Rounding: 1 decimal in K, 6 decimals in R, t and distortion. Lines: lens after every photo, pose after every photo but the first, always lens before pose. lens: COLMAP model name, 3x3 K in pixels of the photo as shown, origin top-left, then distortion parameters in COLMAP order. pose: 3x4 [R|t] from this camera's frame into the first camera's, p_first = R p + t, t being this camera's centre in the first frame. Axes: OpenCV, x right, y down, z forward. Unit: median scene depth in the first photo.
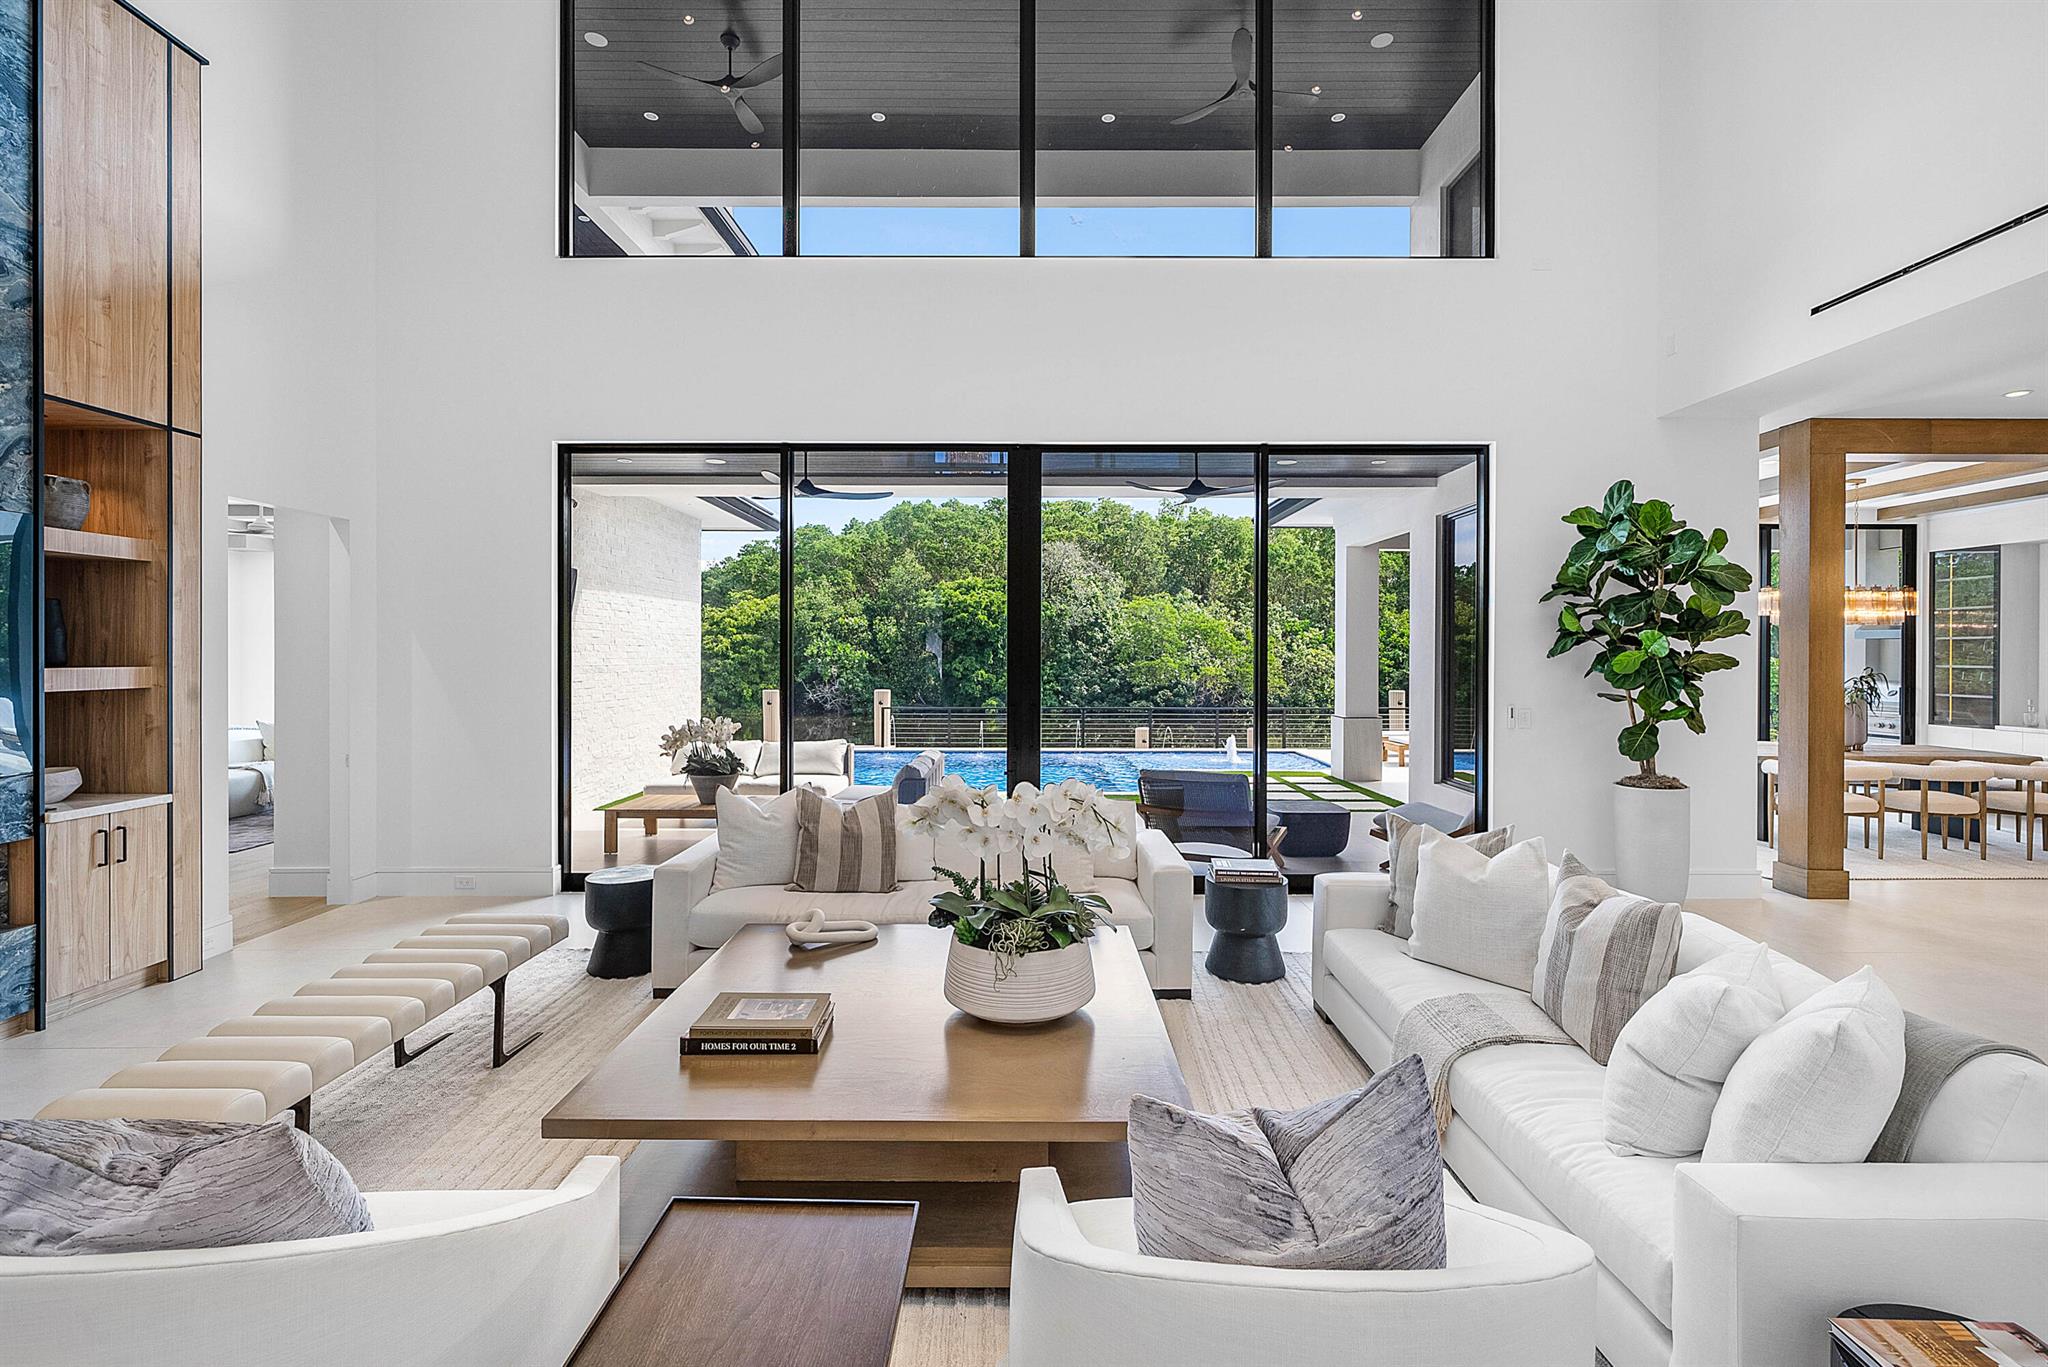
lens RADIAL K [[884.5, 0, 1024.2], [0, 884.5, 633.4], [0, 0, 1]] dist [0.009195, 0.000133]
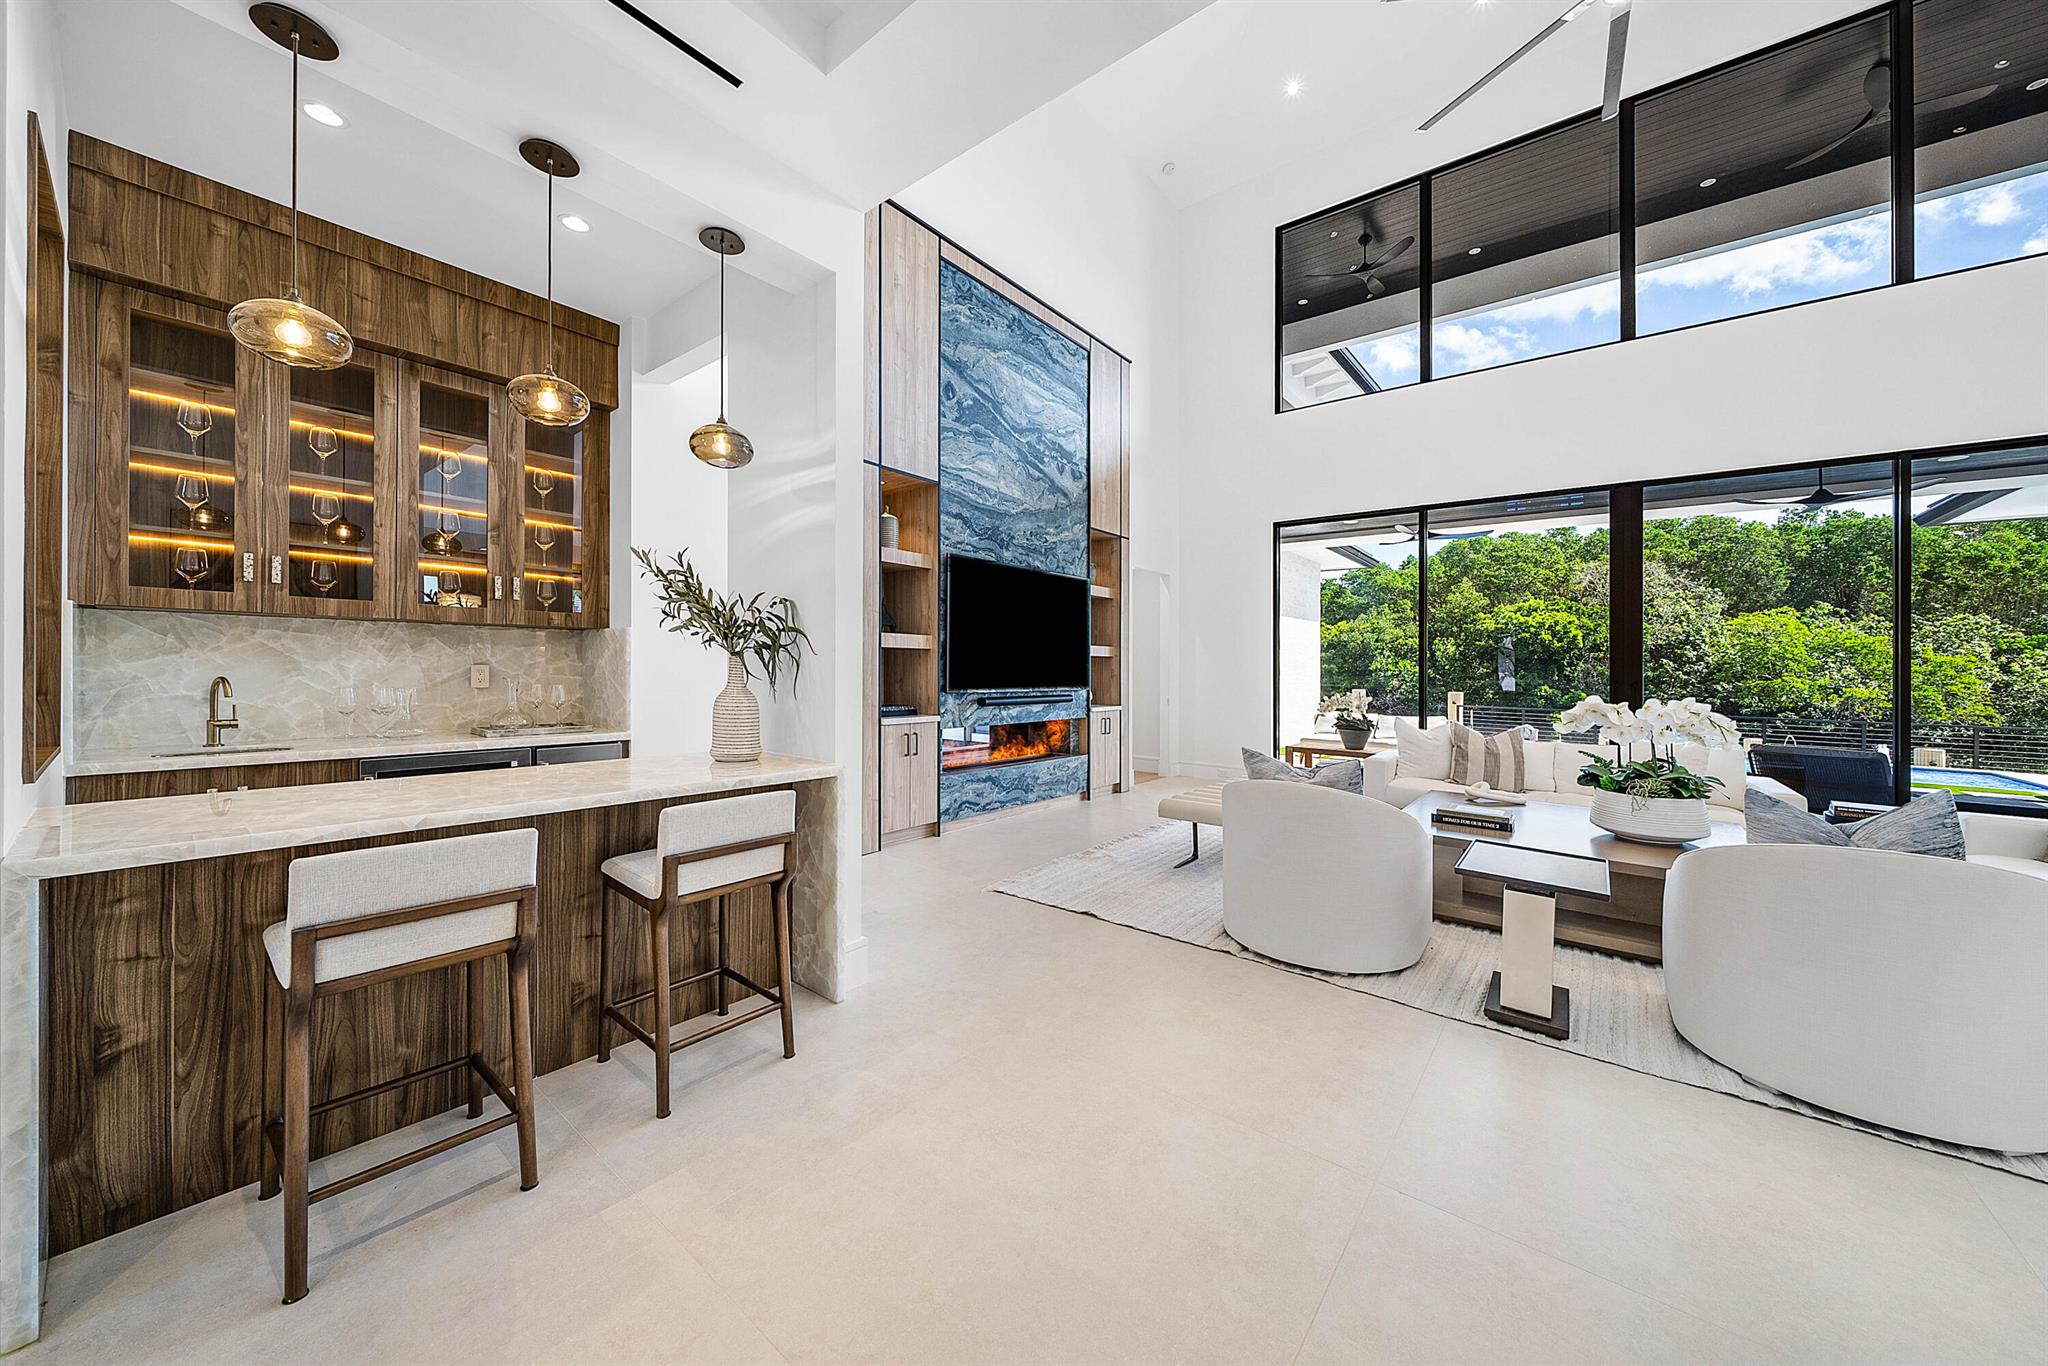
lens RADIAL K [[712.1, 0, 1042.5], [0, 712.1, 652.5], [0, 0, 1]] dist [-0.001419, -0.000122]
pose [[0.794583, -0.002020, -0.607152, -0.017190], [-0.002362, 0.999977, -0.006418, 0.016810], [0.607150, 0.006534, 0.794560, -0.129302]]
